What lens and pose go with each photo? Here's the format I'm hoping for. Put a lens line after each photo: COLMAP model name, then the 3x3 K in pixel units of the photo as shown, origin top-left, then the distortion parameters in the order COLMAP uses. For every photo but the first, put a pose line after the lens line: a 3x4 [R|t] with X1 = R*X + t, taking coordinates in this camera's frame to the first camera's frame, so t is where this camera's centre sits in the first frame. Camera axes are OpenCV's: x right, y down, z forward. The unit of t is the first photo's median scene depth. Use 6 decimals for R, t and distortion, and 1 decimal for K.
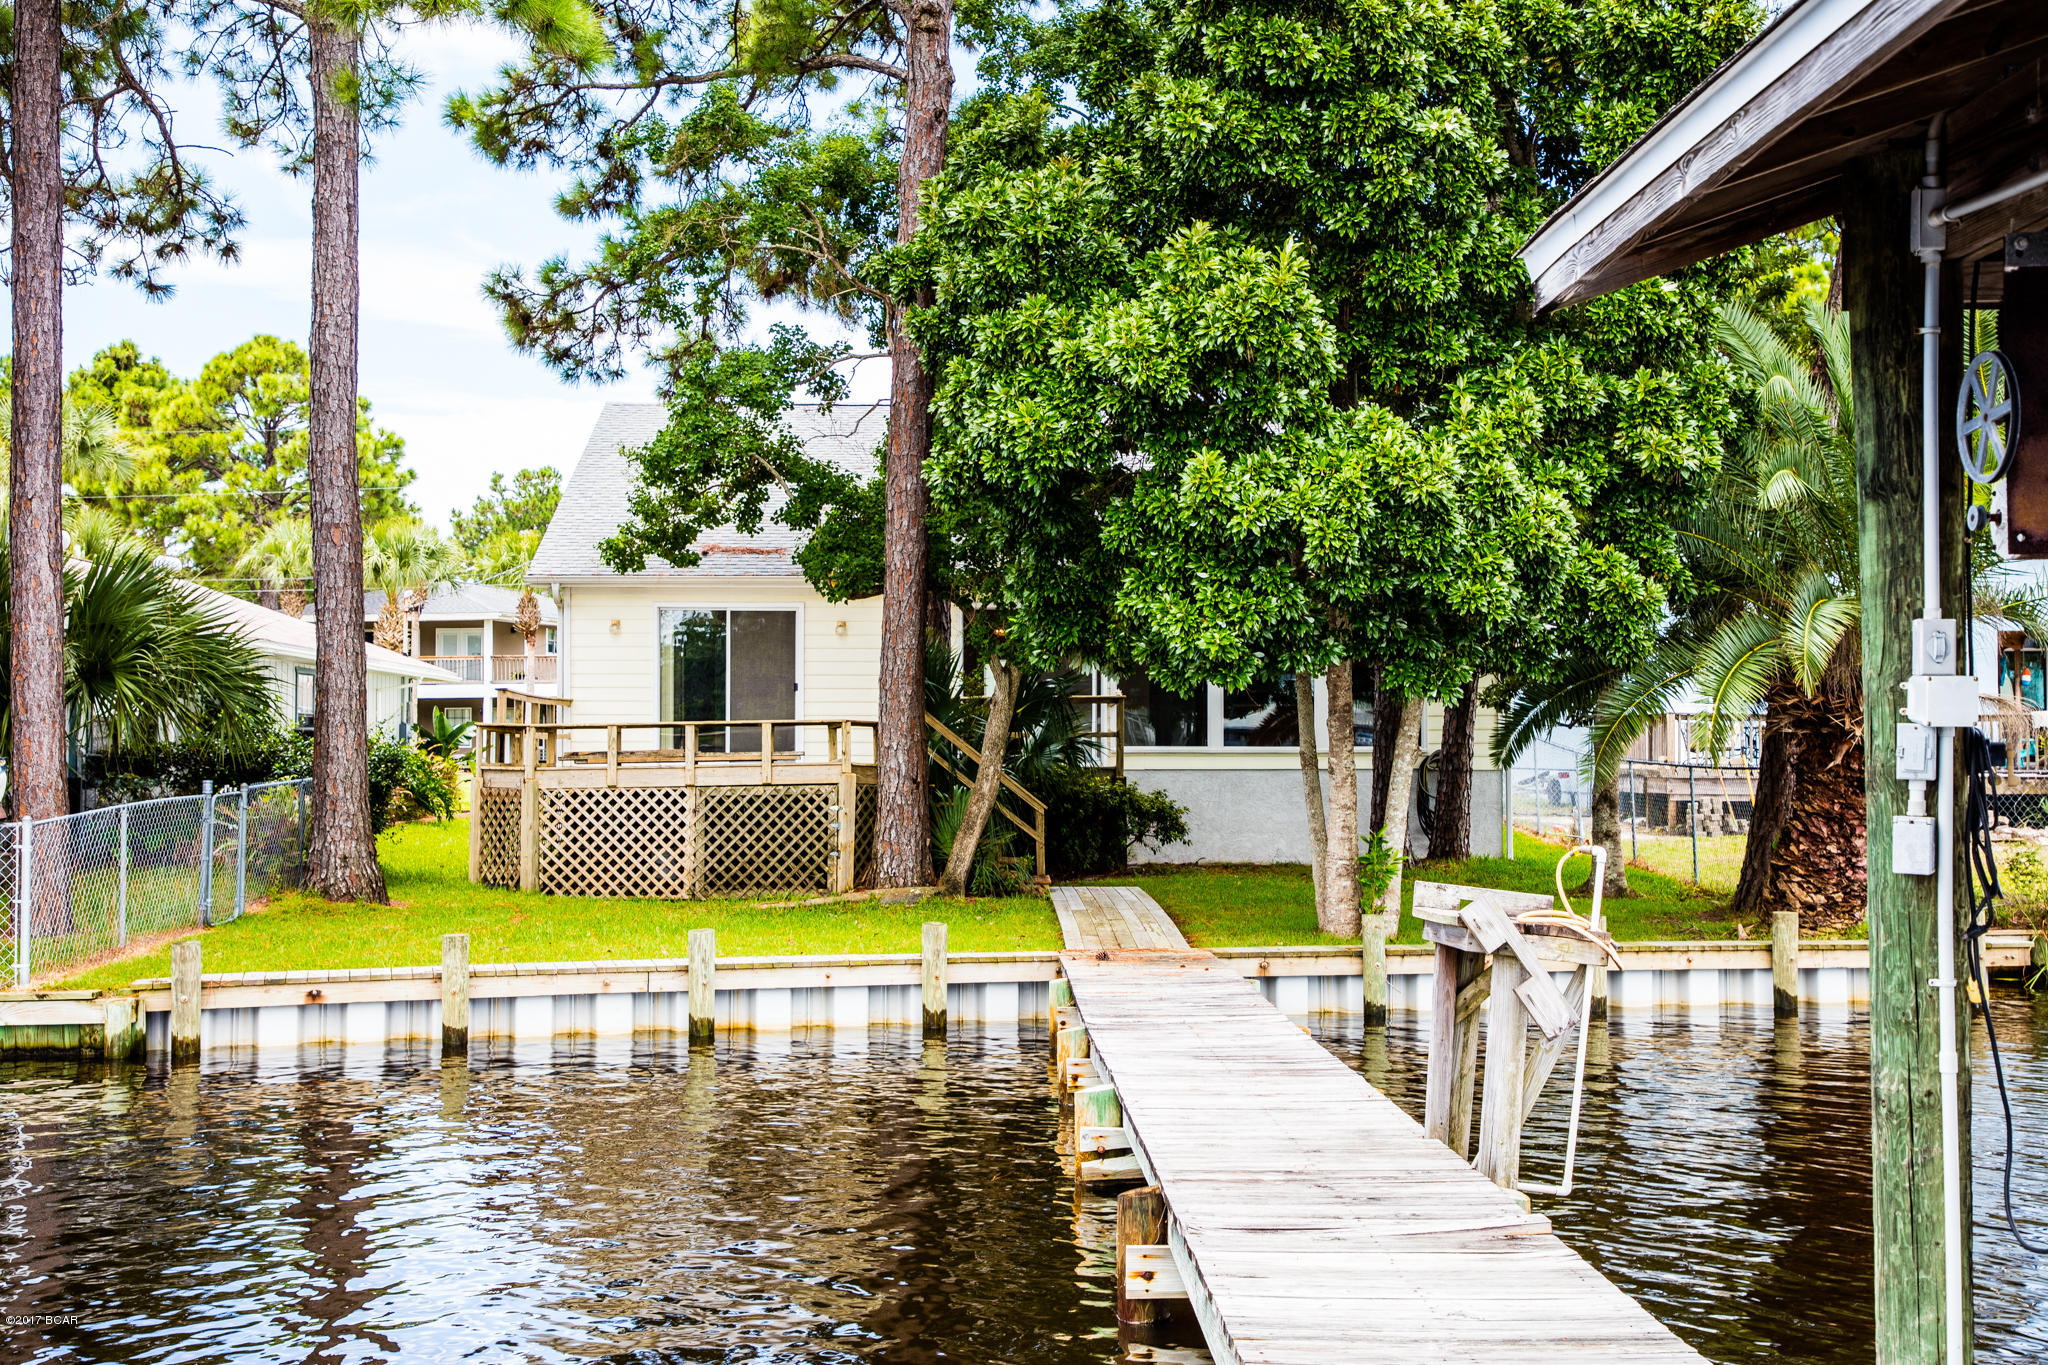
lens RADIAL K [[1892.7, 0, 1024.0], [0, 1892.7, 682.5], [0, 0, 1]] dist [0.040081, 0.011732]
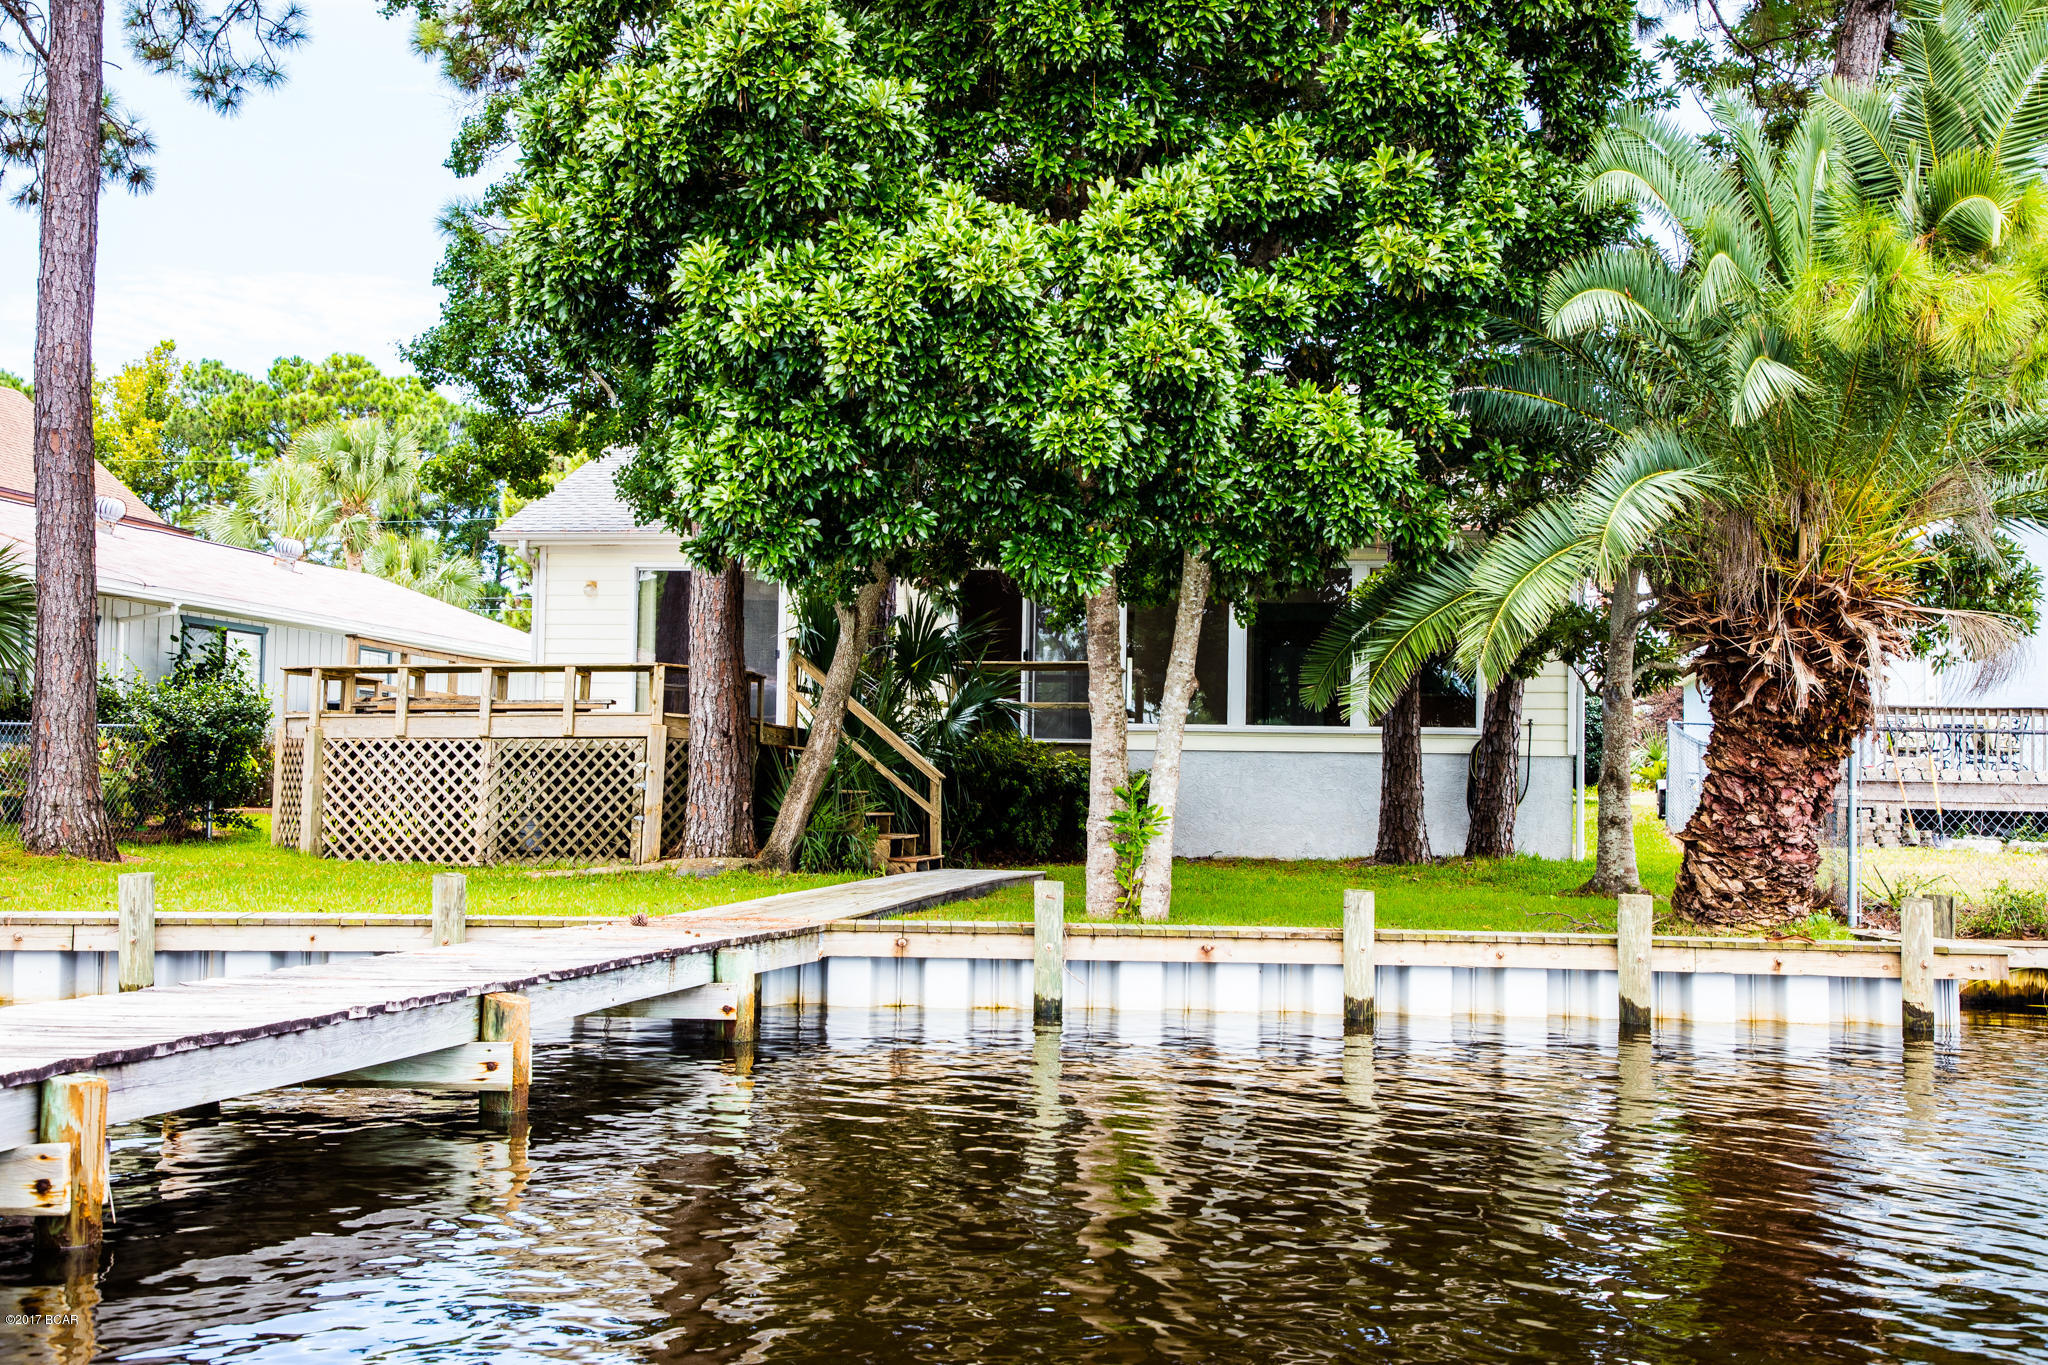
lens RADIAL K [[1892.7, 0, 1024.0], [0, 1892.7, 682.5], [0, 0, 1]] dist [0.040081, 0.011732]
pose [[0.989425, 0.009719, -0.144719, 0.198248], [-0.011087, 0.999901, -0.008649, 0.034279], [0.144621, 0.010162, 0.989435, 0.168637]]
